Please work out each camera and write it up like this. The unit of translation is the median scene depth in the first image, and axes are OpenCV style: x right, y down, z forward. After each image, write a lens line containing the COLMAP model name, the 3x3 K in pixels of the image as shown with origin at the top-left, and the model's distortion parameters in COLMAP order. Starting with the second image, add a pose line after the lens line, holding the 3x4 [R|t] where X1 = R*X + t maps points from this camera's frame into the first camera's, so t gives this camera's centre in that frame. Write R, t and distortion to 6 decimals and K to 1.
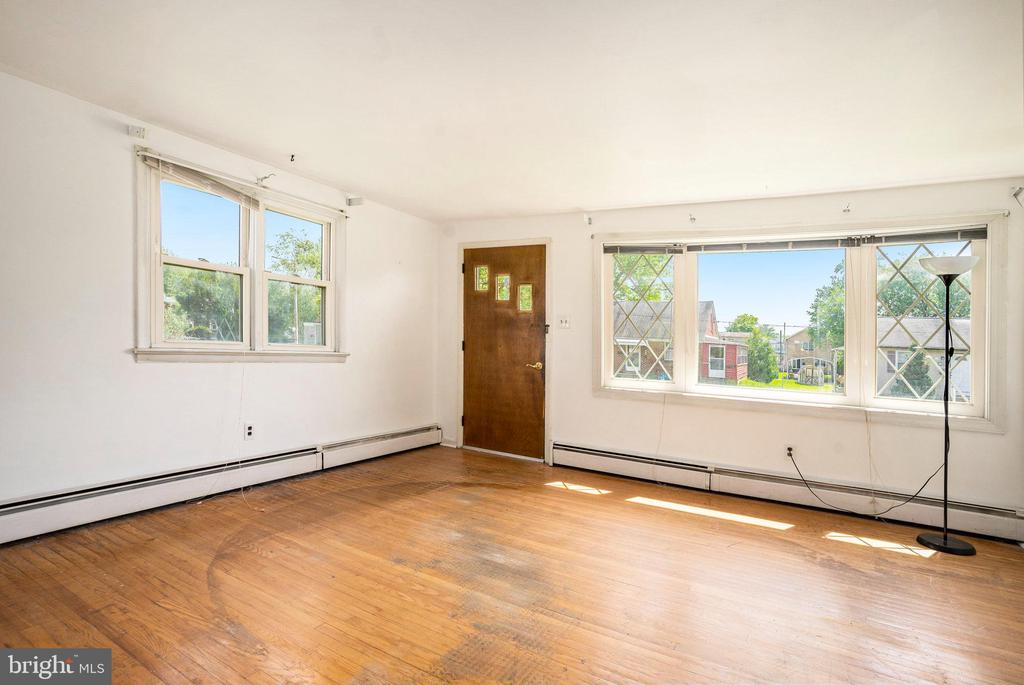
lens RADIAL K [[507.6, 0, 512.0], [0, 507.6, 342.5], [0, 0, 1]] dist [-0.072173, 0.038990]
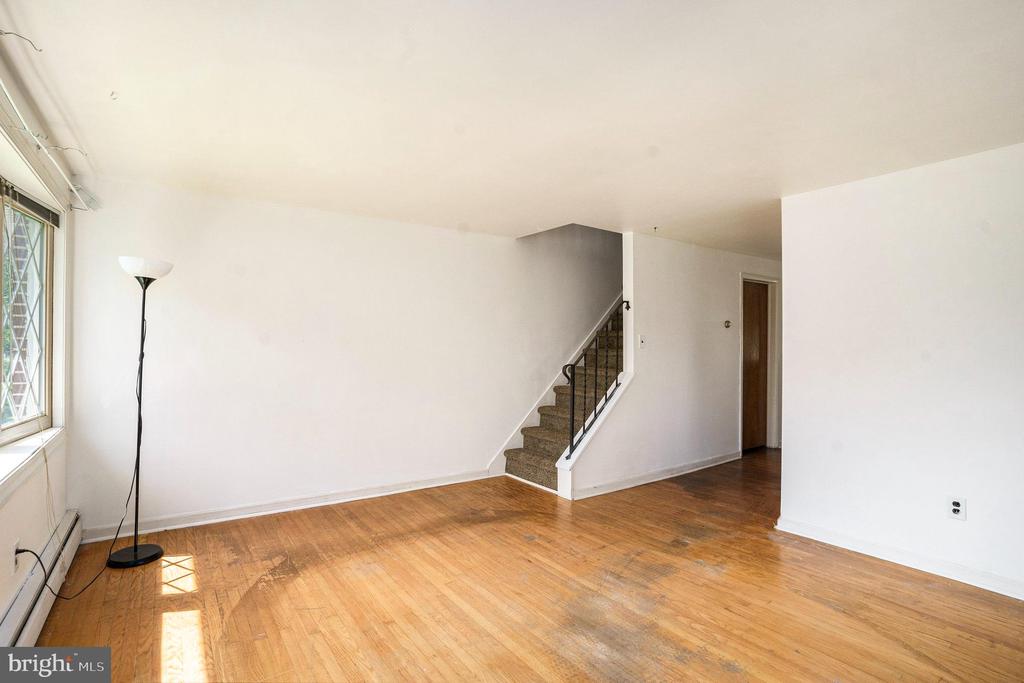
lens RADIAL K [[507.6, 0, 512.0], [0, 507.6, 341.5], [0, 0, 1]] dist [-0.072173, 0.038990]
pose [[-0.907625, -0.050359, 0.416749, -0.187875], [-0.049207, 0.998697, 0.013513, -0.066960], [-0.416887, -0.008242, -0.908921, 1.659042]]
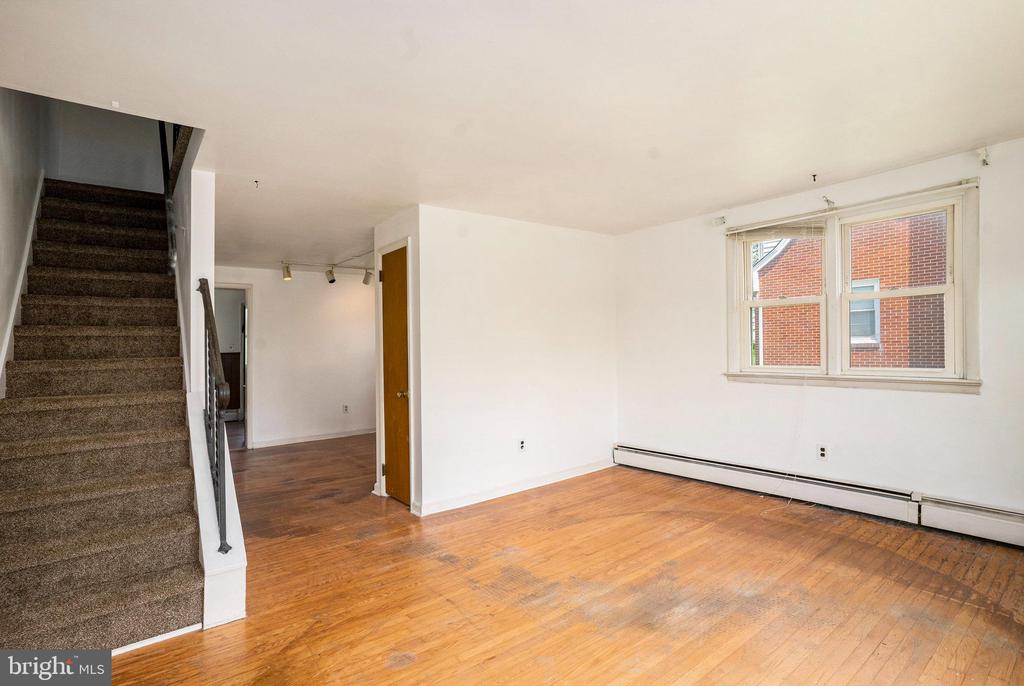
lens RADIAL K [[507.6, 0, 512.0], [0, 507.6, 343.0], [0, 0, 1]] dist [-0.072173, 0.038990]
pose [[-0.368654, -0.047477, -0.928353, 0.863350], [0.006352, 0.998543, -0.053589, -0.000060], [0.929545, -0.025653, -0.367815, 0.972876]]
